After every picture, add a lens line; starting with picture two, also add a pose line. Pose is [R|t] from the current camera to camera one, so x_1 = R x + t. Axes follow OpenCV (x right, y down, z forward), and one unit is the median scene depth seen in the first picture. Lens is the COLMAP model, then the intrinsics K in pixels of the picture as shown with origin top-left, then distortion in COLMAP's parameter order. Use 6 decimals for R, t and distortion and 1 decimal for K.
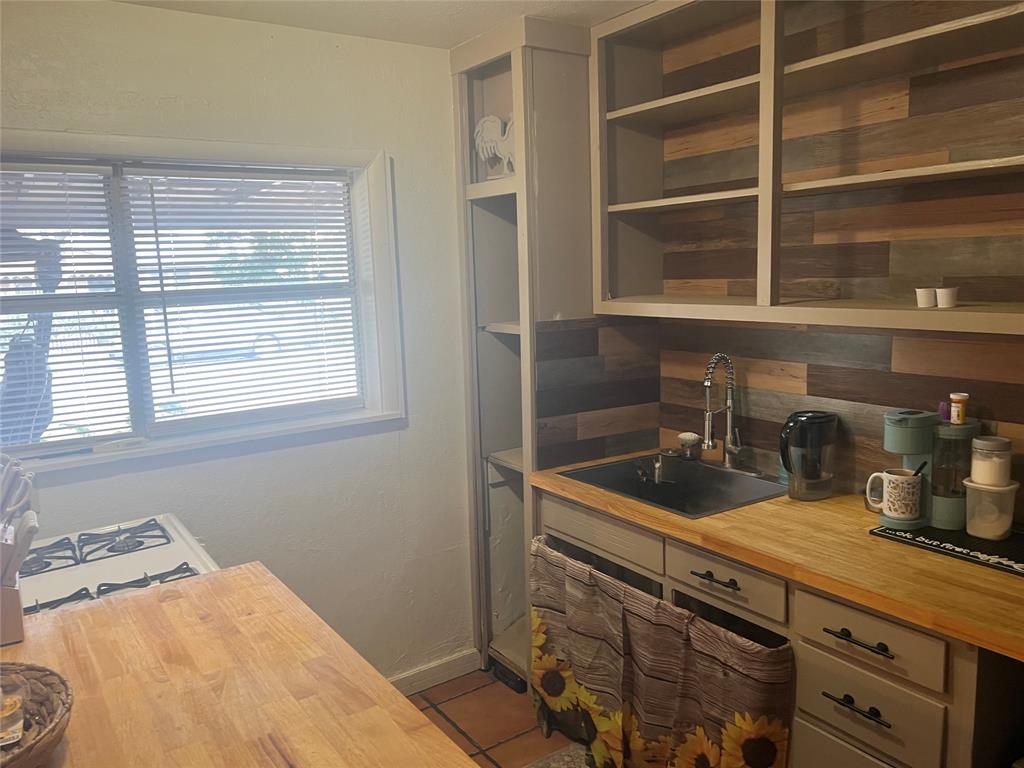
lens RADIAL K [[774.0, 0, 507.3], [0, 774.0, 385.9], [0, 0, 1]] dist [0.075637, -0.085805]
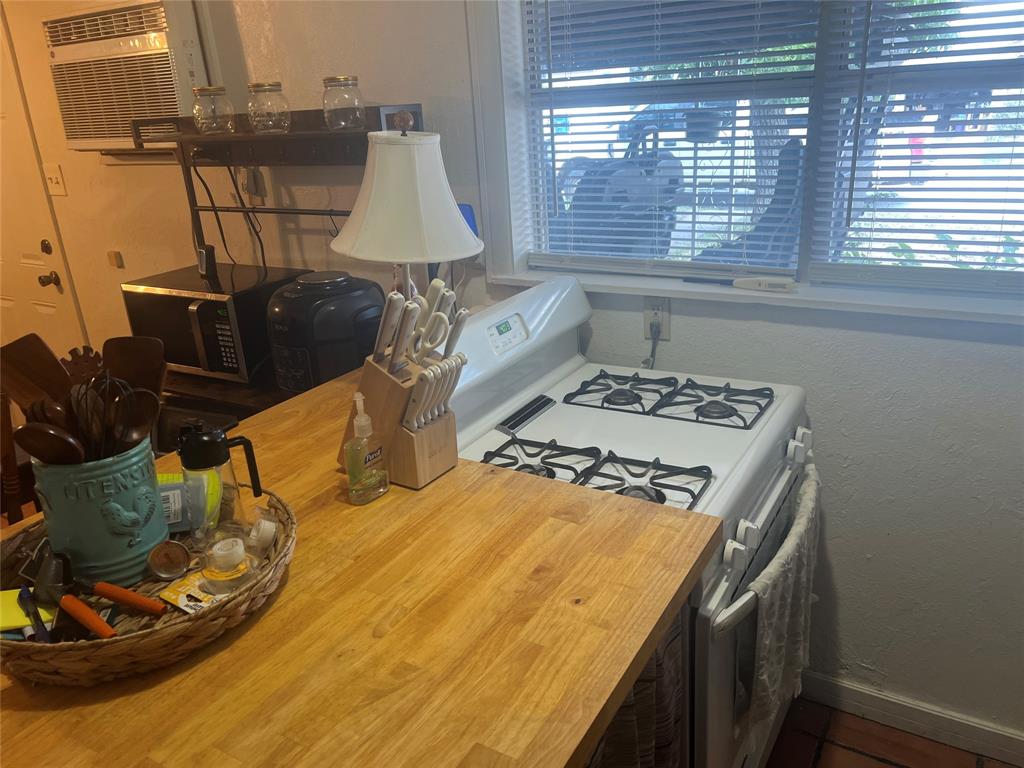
lens RADIAL K [[774.0, 0, 507.3], [0, 774.0, 385.9], [0, 0, 1]] dist [0.075637, -0.085805]
pose [[0.420675, 0.331093, -0.844636, 0.126175], [-0.100925, 0.942325, 0.319121, -0.074195], [0.901580, -0.049002, 0.429828, 0.638321]]
